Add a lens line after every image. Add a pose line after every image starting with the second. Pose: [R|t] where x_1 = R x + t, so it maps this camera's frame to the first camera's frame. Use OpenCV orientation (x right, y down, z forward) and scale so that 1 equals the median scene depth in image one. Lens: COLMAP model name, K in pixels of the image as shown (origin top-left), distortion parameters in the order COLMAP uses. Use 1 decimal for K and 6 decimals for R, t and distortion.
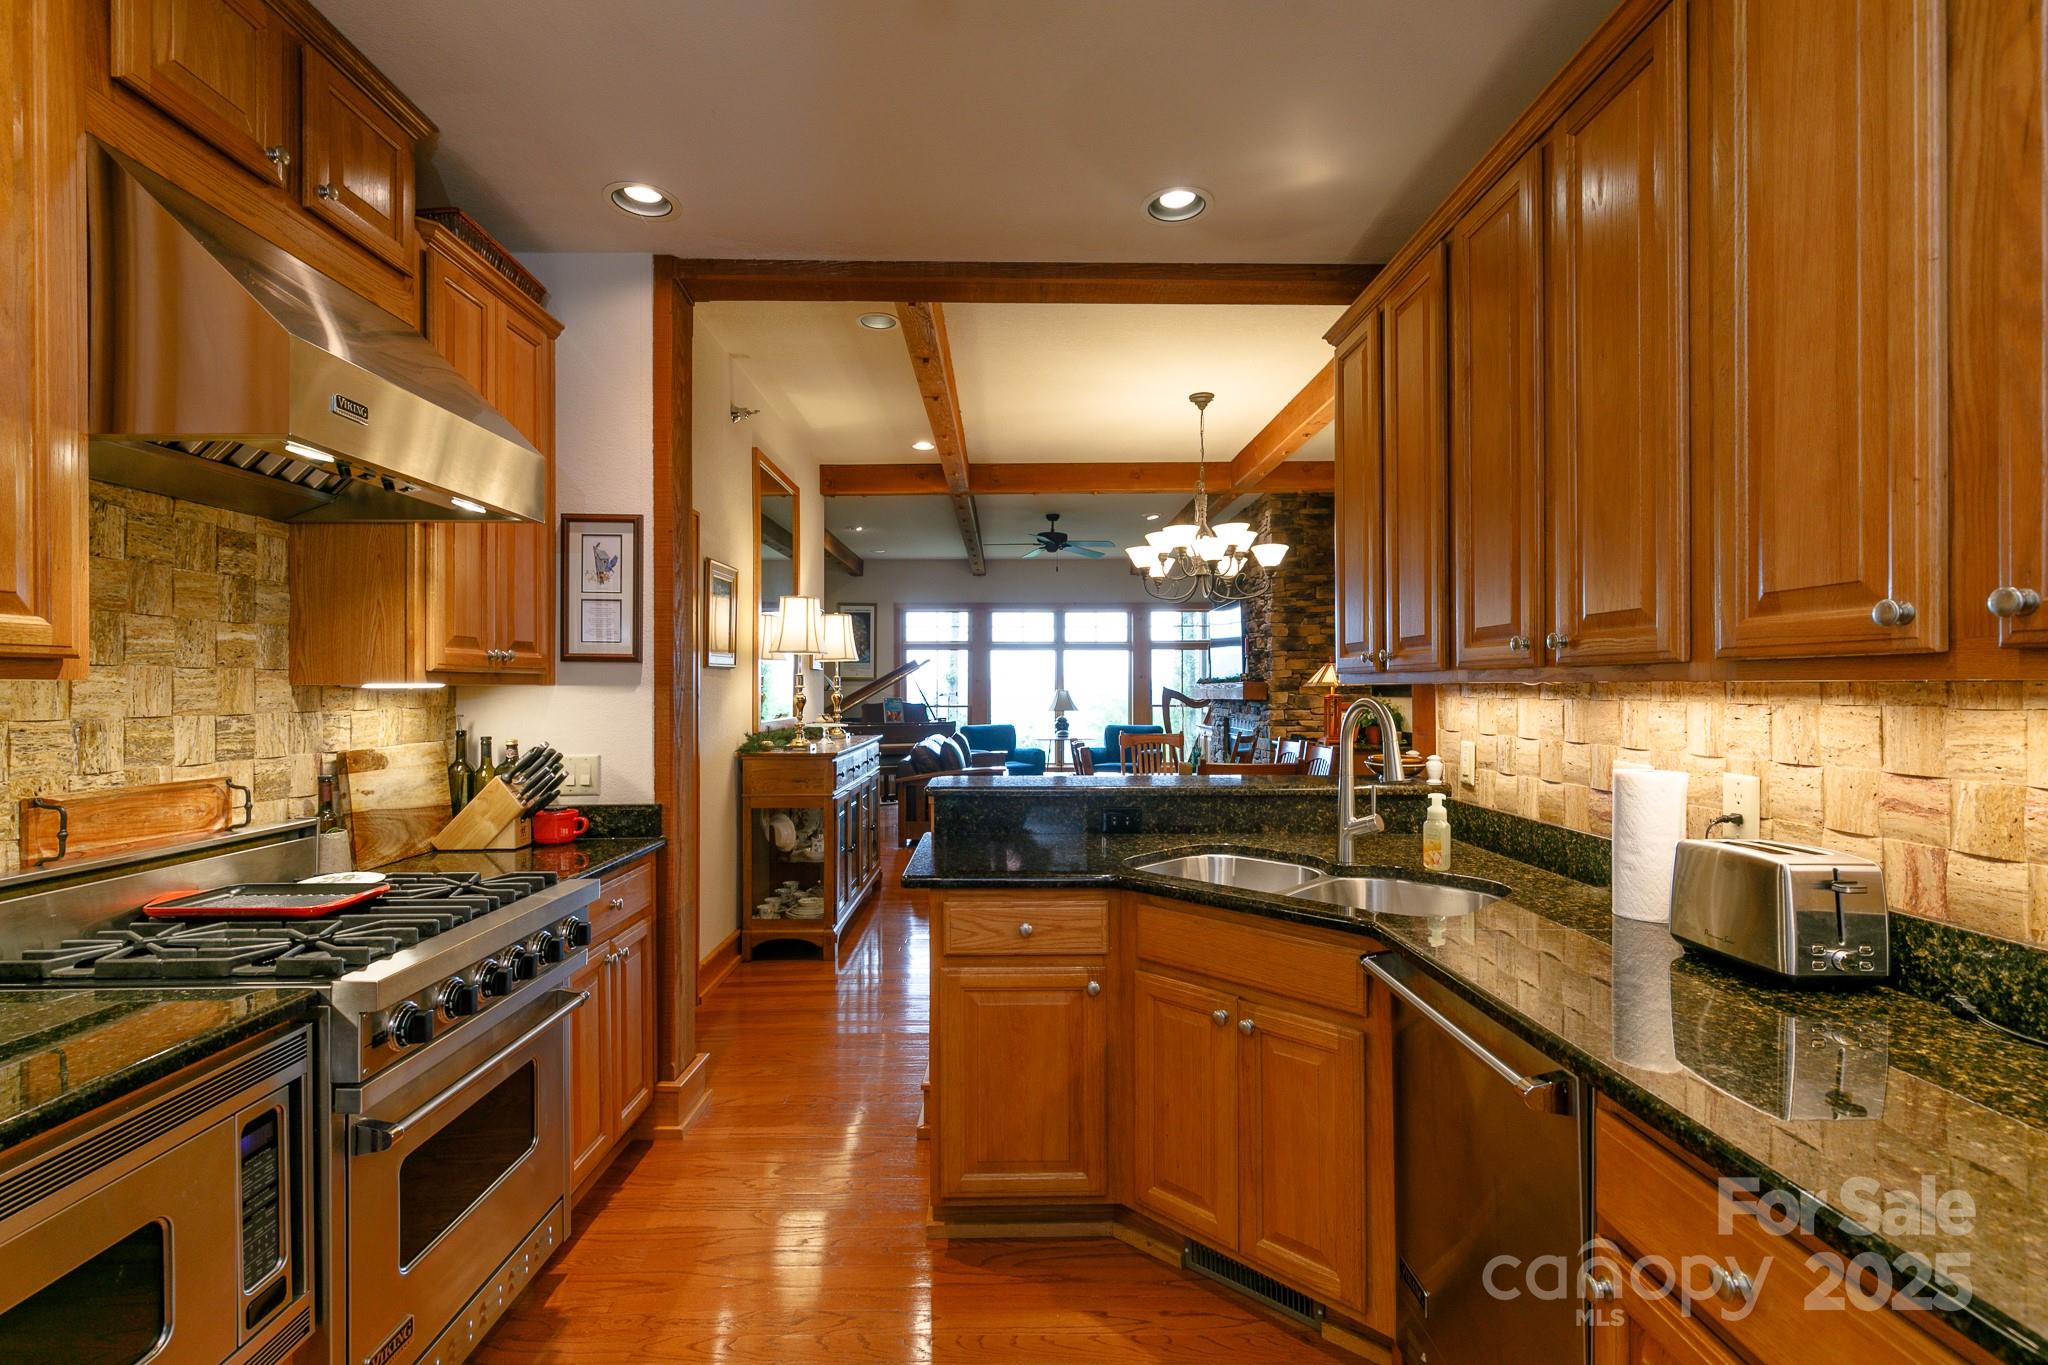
lens RADIAL K [[918.7, 0, 1017.5], [0, 918.7, 685.5], [0, 0, 1]] dist [0.004158, -0.001250]
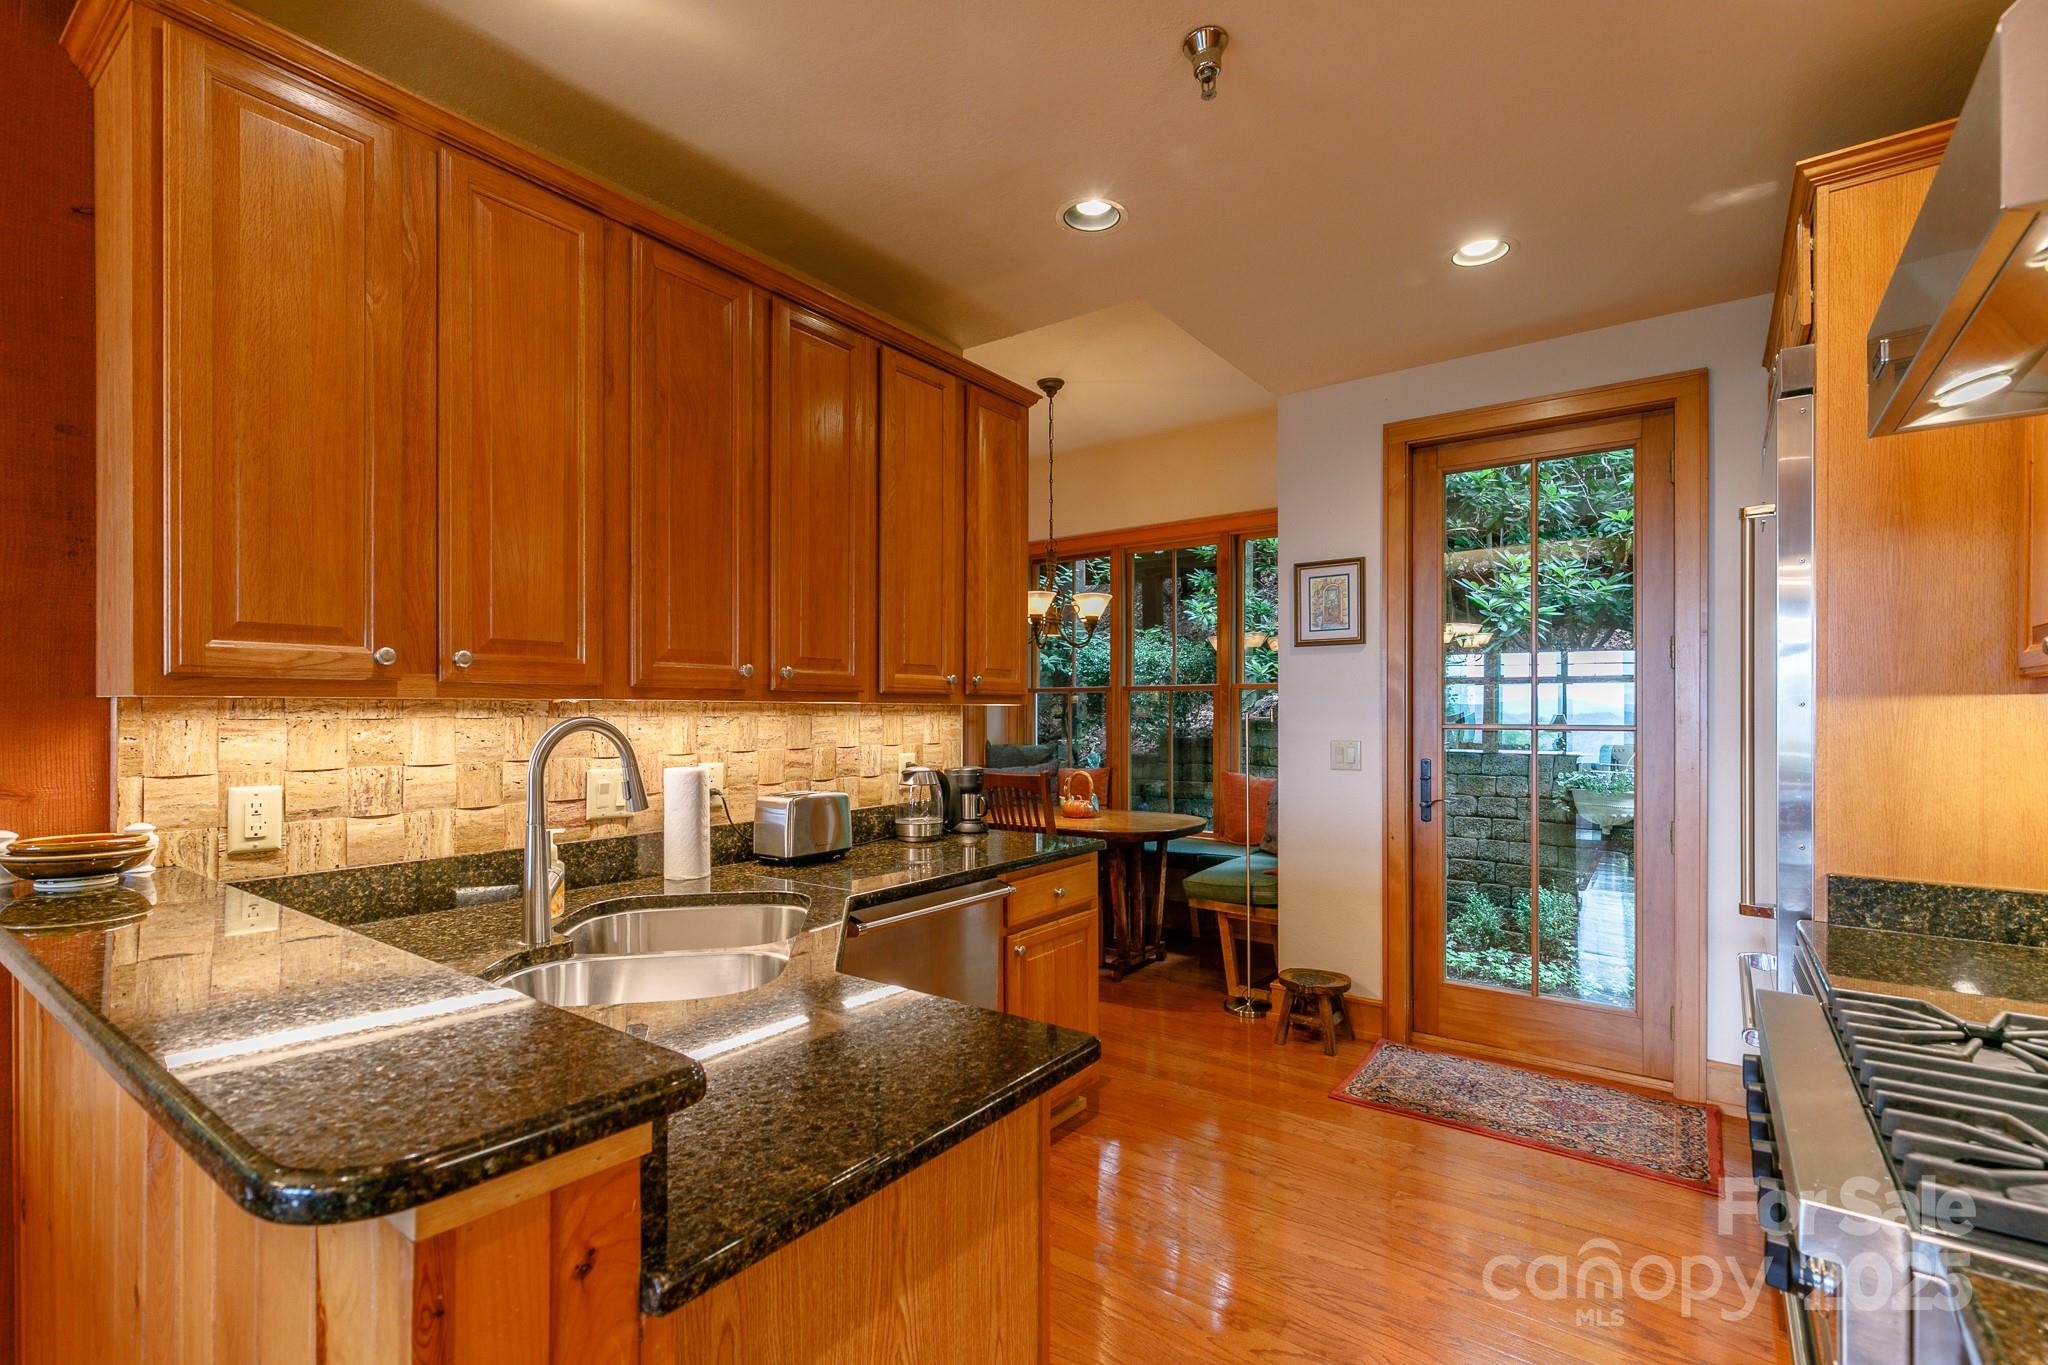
lens RADIAL K [[918.7, 0, 1006.2], [0, 918.7, 708.9], [0, 0, 1]] dist [0.004158, -0.001250]
pose [[-0.793611, 0.004210, 0.608411, -0.357732], [0.001551, 0.999987, -0.004897, 0.010082], [-0.608424, -0.002943, -0.793607, 1.274405]]
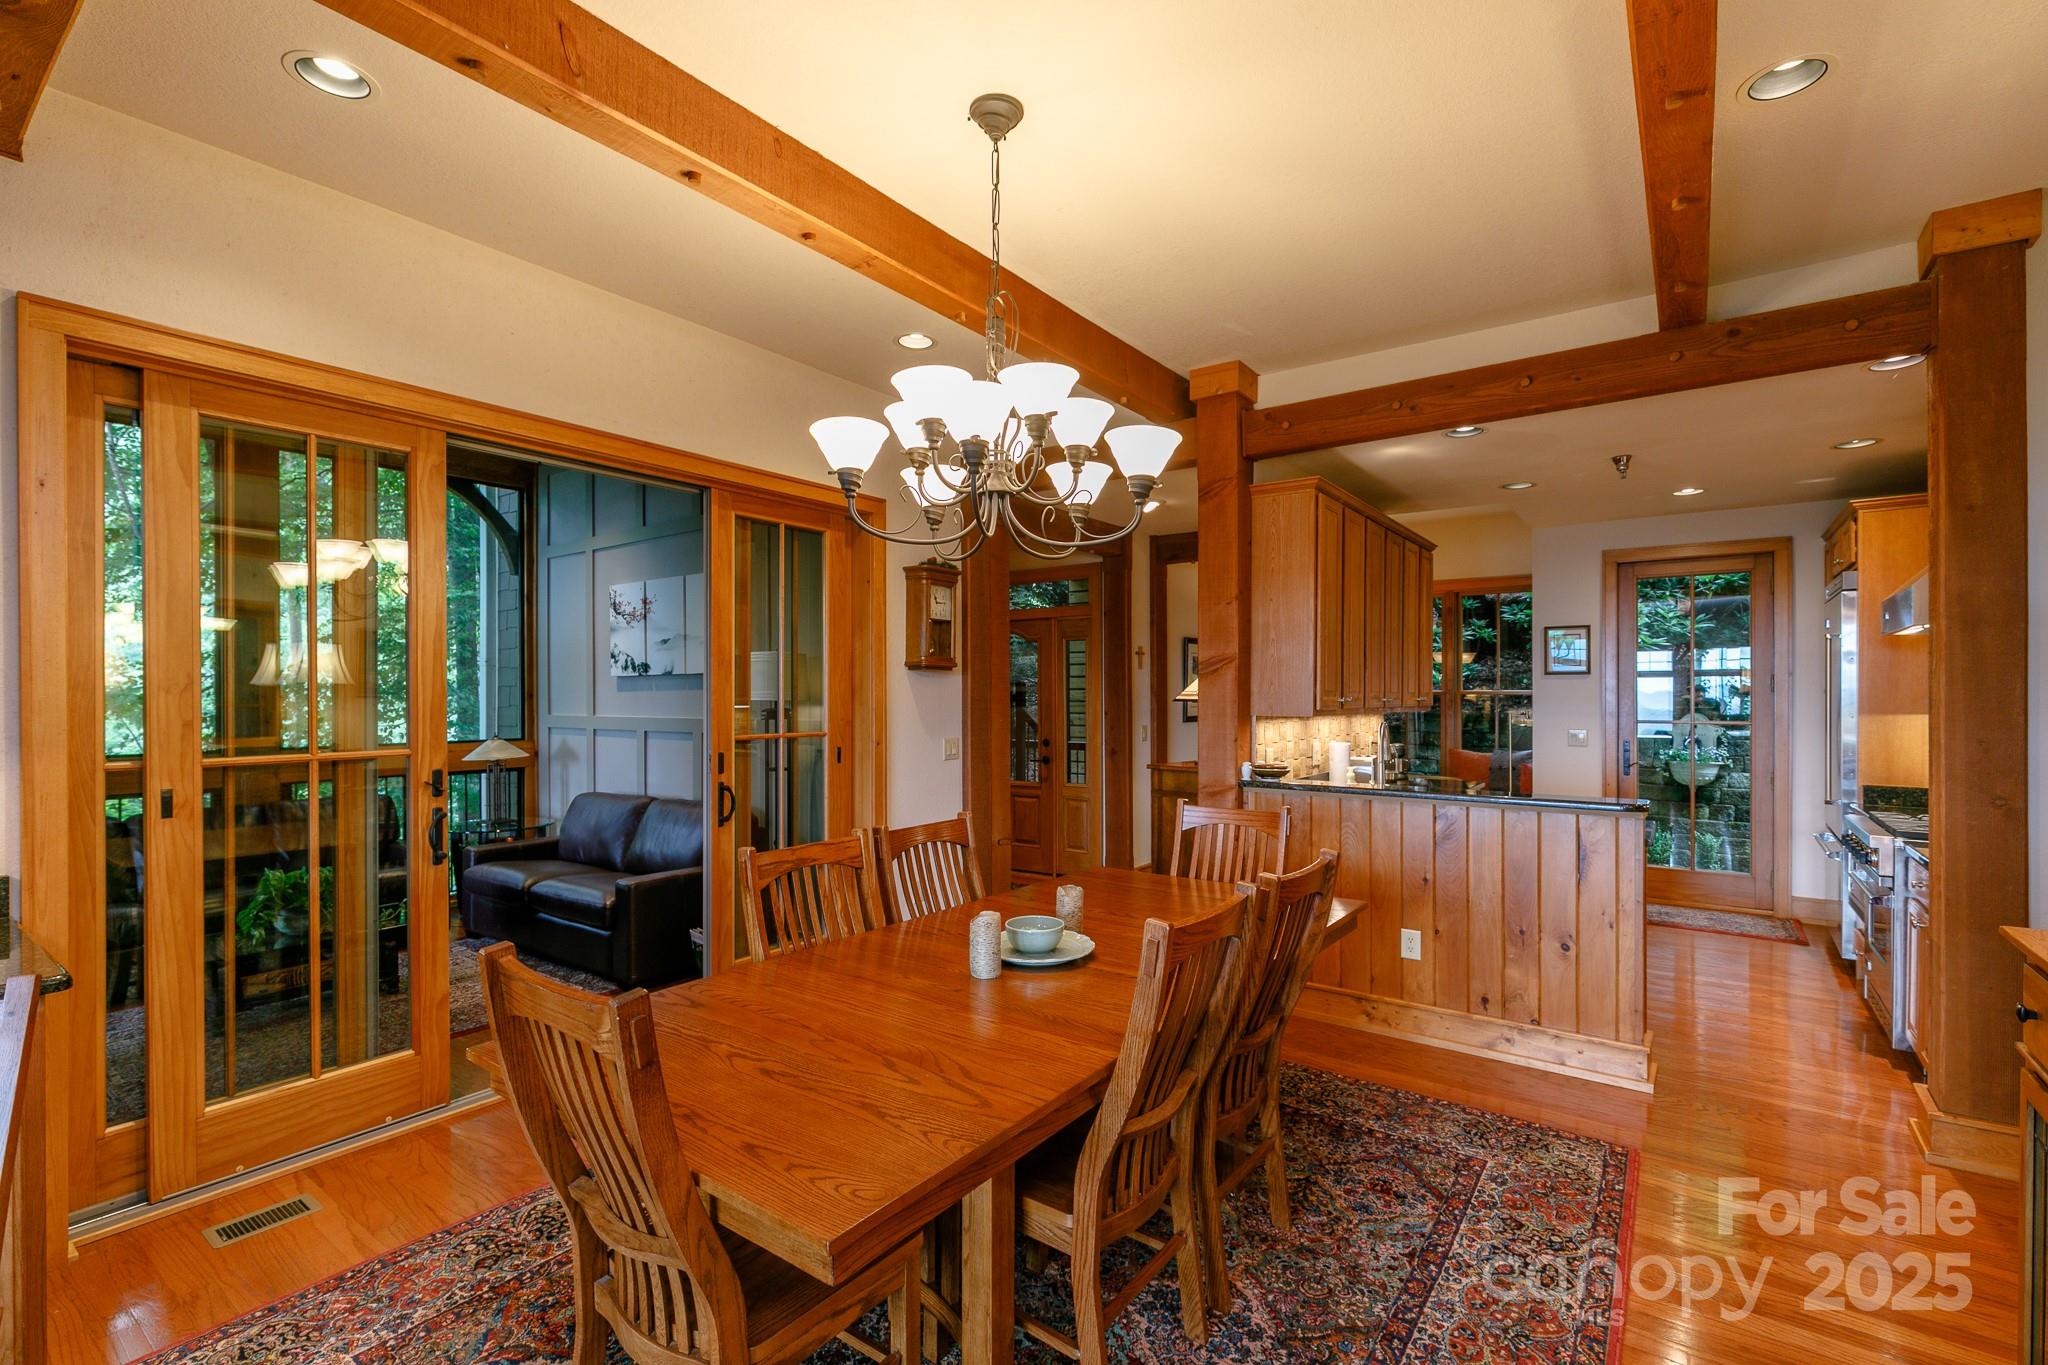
lens RADIAL K [[918.7, 0, 1029.0], [0, 918.7, 691.3], [0, 0, 1]] dist [0.004158, -0.001250]
pose [[-0.804790, 0.003601, 0.593548, -0.166523], [0.000924, 0.999988, -0.004815, -0.047227], [-0.593559, -0.003326, -0.804784, 2.902888]]
